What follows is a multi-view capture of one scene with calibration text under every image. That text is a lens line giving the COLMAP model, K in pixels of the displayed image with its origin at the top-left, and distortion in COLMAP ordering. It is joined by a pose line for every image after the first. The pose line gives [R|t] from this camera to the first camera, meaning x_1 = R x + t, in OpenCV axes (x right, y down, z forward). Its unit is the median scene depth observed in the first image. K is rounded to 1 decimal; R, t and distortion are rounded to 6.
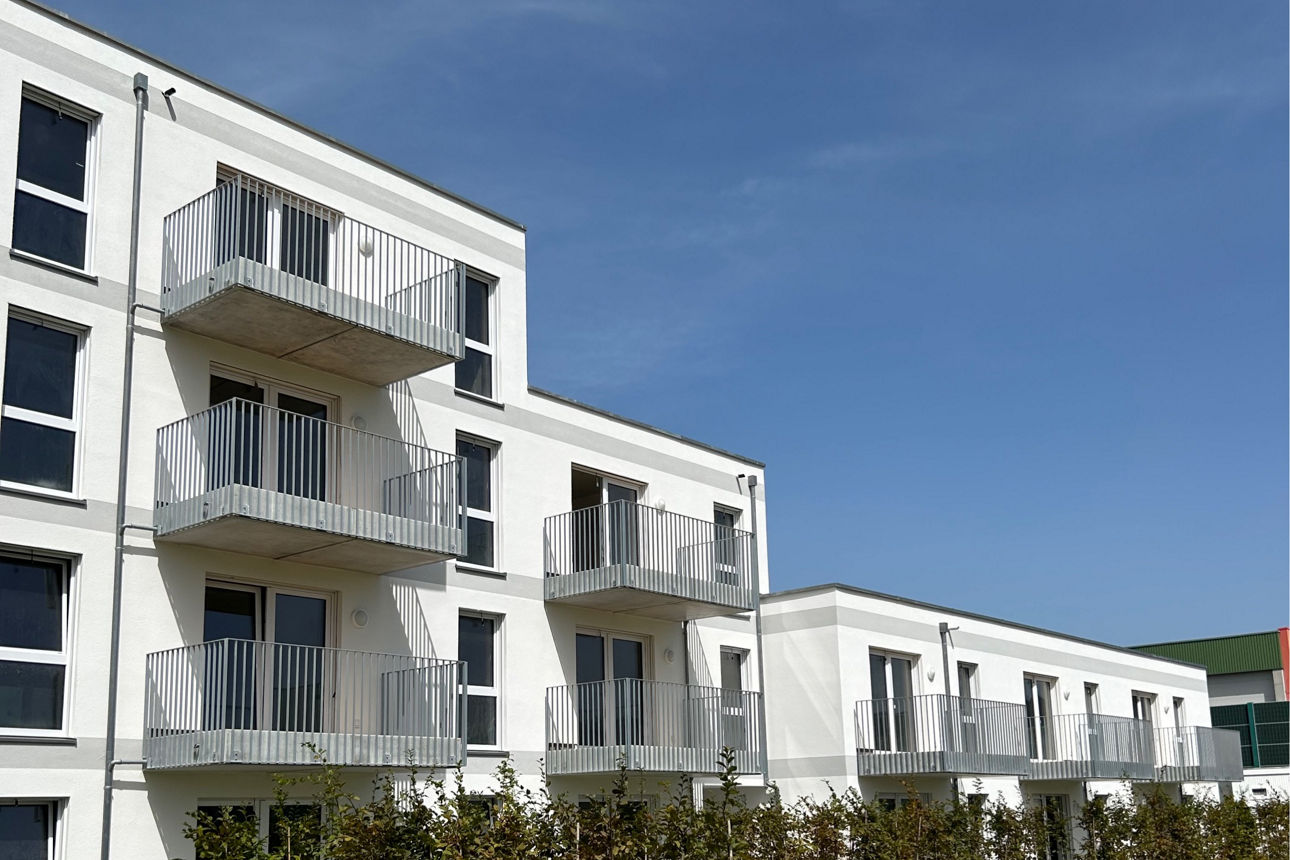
lens RADIAL K [[1532.0, 0, 645.0], [0, 1532.0, 430.0], [0, 0, 1]] dist [-0.016664, 0.016525]
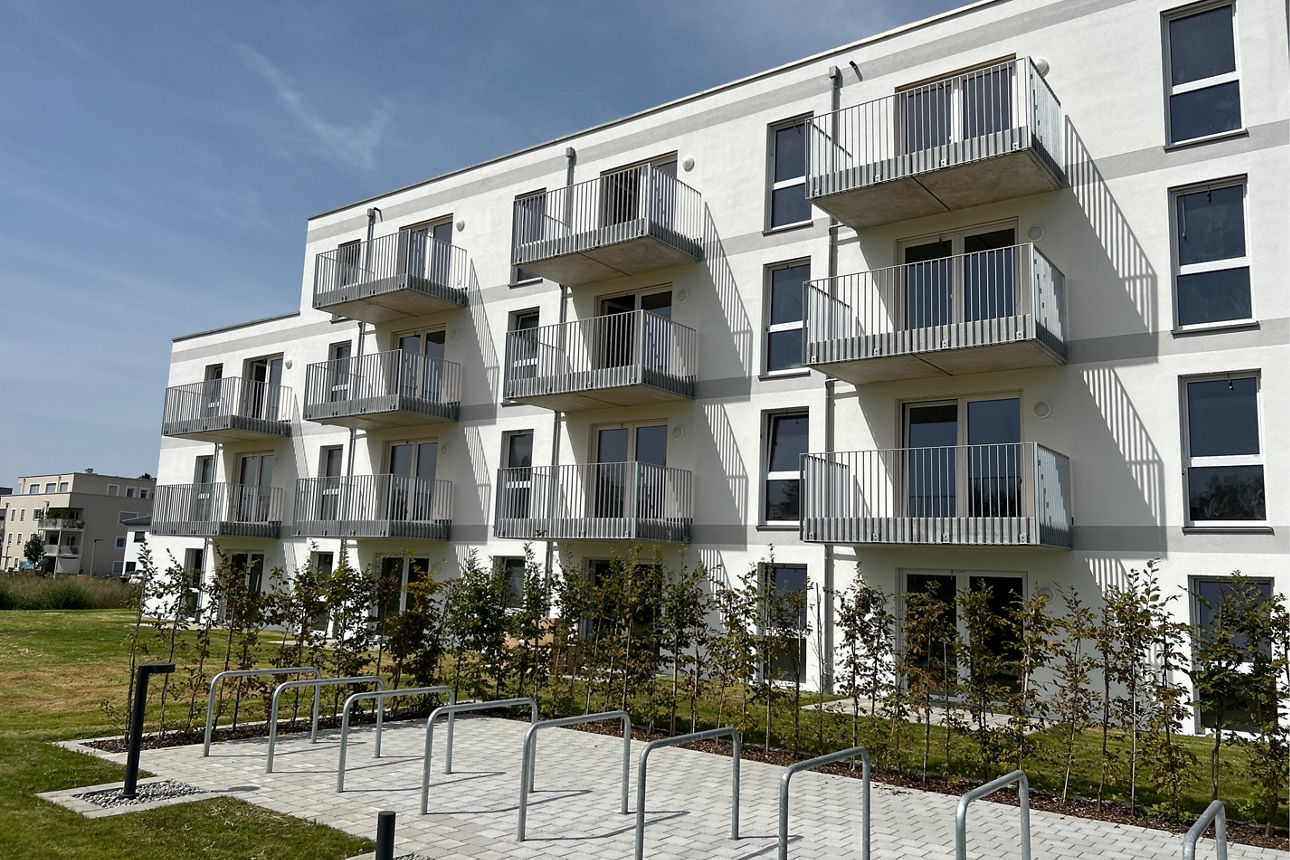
lens RADIAL K [[994.1, 0, 645.0], [0, 994.1, 430.0], [0, 0, 1]] dist [-0.002779, 0.006668]
pose [[-0.031778, -0.119480, -0.992328, 0.549311], [0.202637, 0.971441, -0.123455, 0.173595], [0.978738, -0.205005, -0.006660, 0.761114]]
